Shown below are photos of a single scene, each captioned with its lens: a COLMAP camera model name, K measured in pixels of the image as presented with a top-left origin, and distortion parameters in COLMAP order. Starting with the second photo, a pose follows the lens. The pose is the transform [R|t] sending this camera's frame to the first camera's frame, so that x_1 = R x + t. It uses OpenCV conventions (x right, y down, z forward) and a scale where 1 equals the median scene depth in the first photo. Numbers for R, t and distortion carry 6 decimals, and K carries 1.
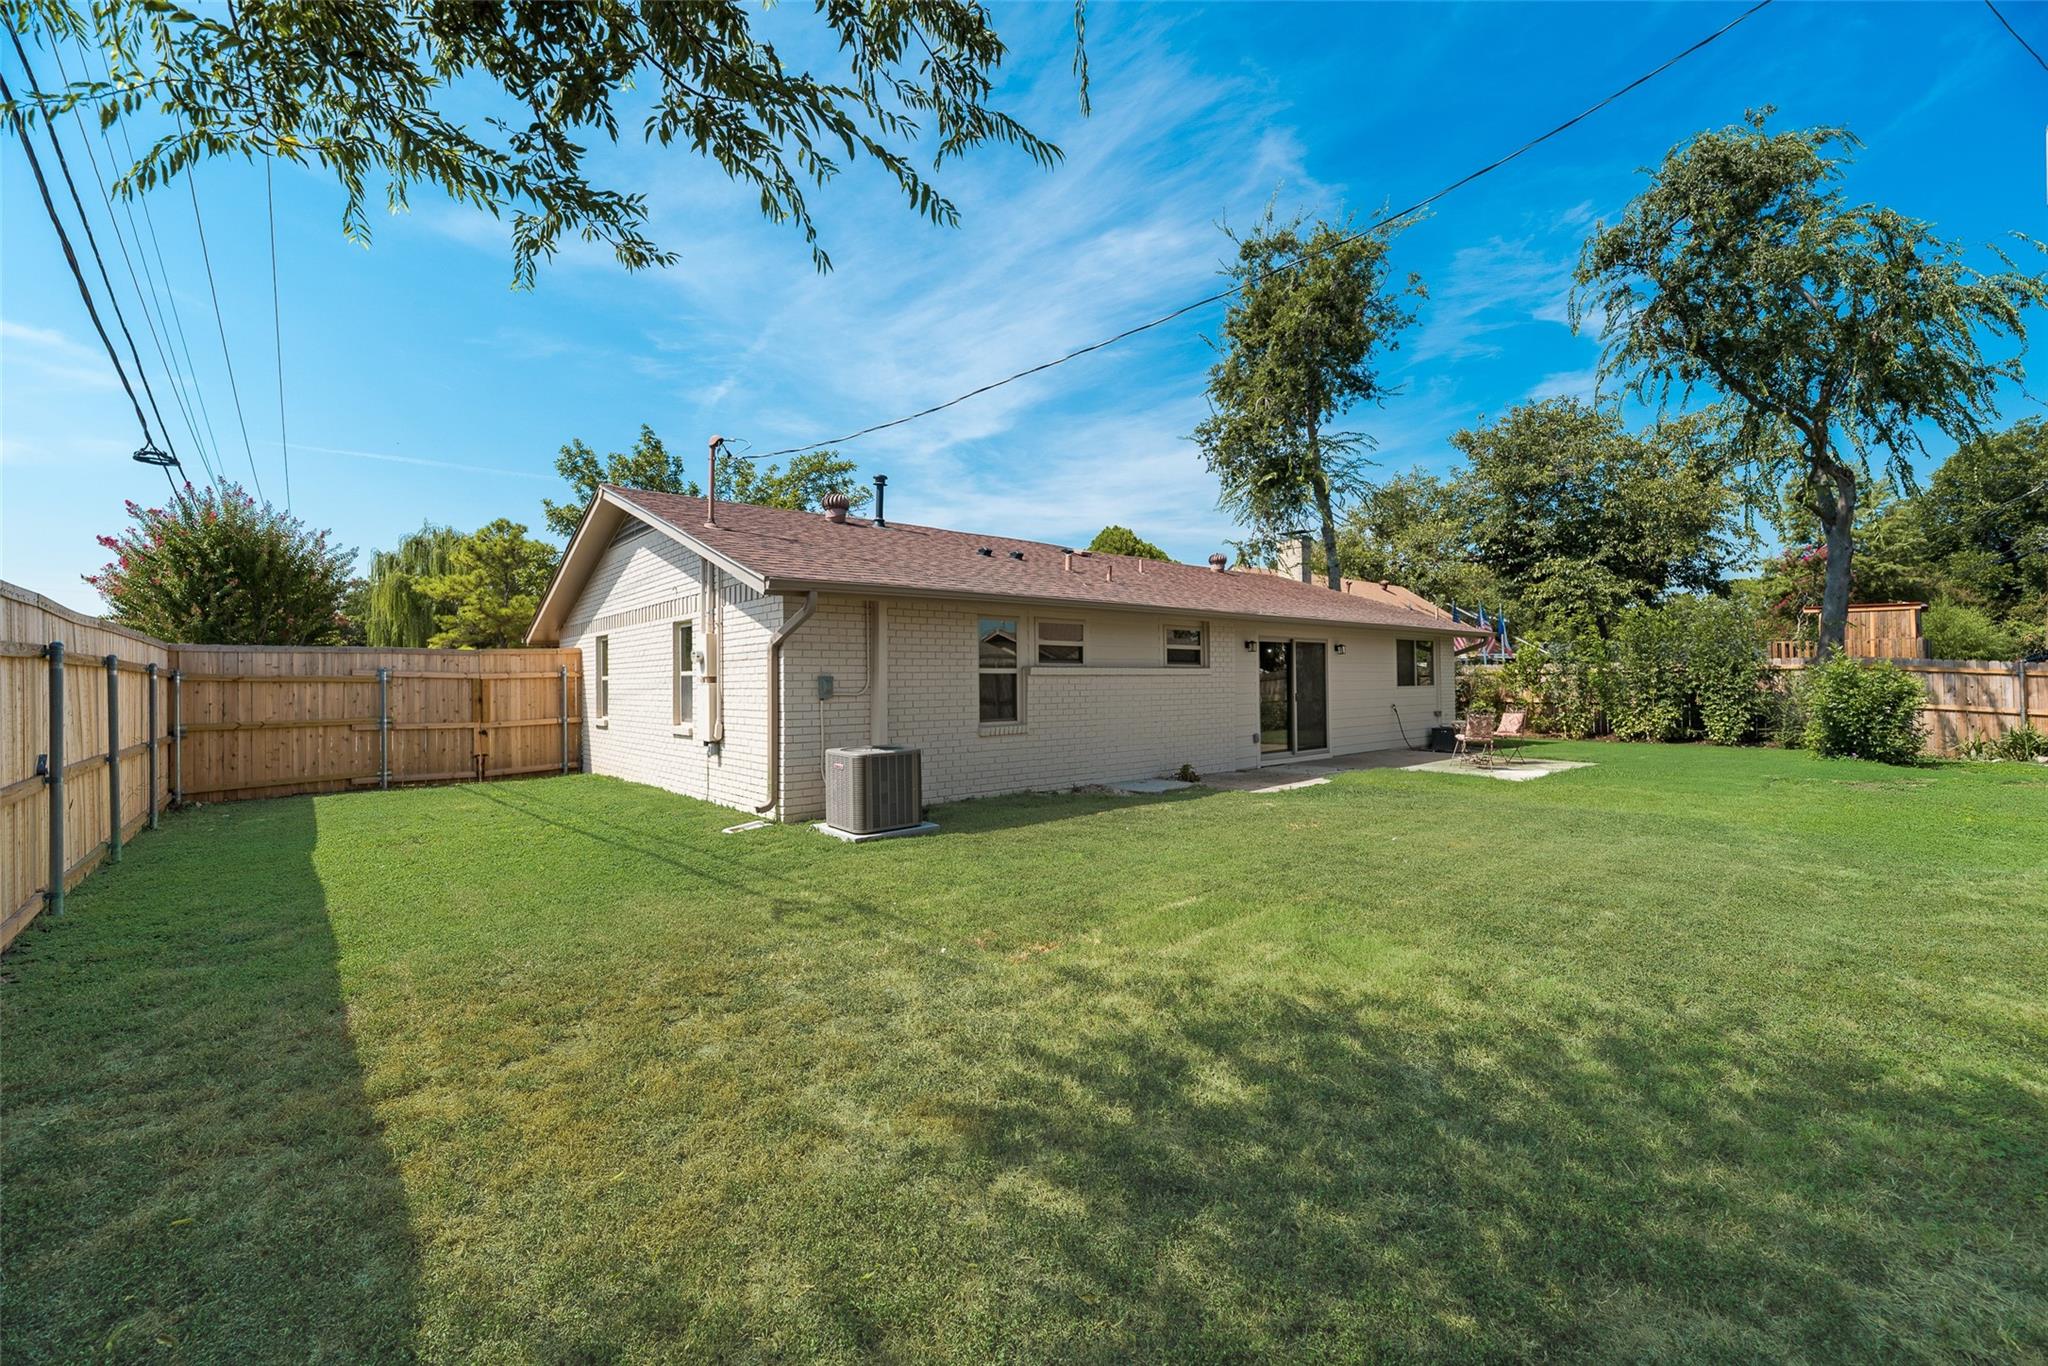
lens RADIAL K [[835.0, 0, 1016.4], [0, 835.0, 672.4], [0, 0, 1]] dist [-0.001111, 0.000915]
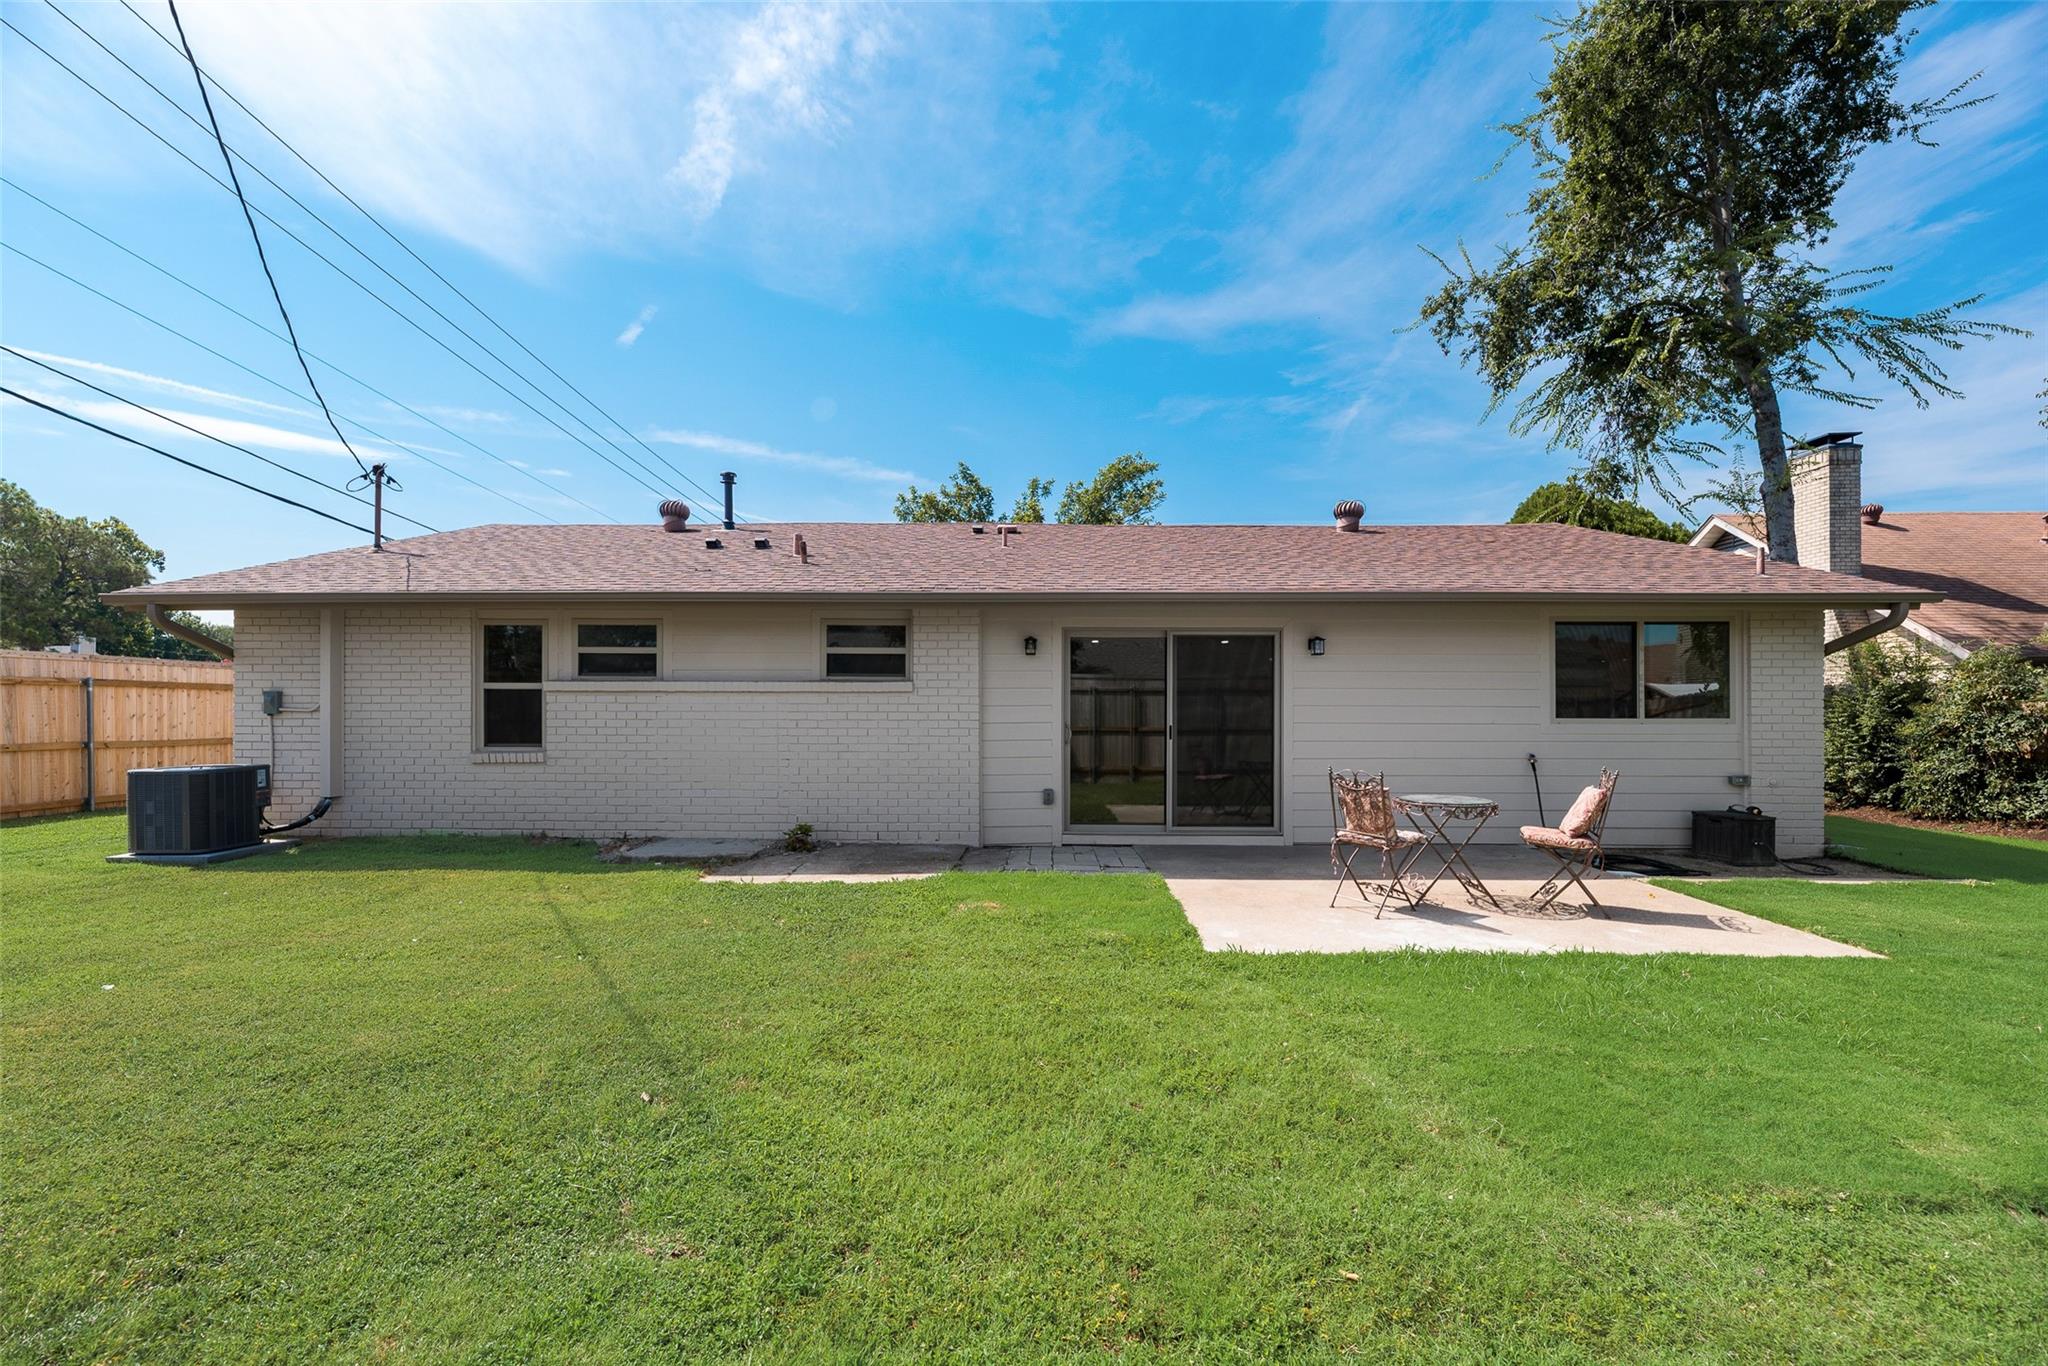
lens RADIAL K [[835.0, 0, 1020.3], [0, 835.0, 705.3], [0, 0, 1]] dist [-0.001111, 0.000915]
pose [[0.753232, 0.005888, -0.657728, 0.739527], [-0.000722, 0.999967, 0.008125, 0.008567], [0.657754, -0.005645, 0.753211, 0.582942]]
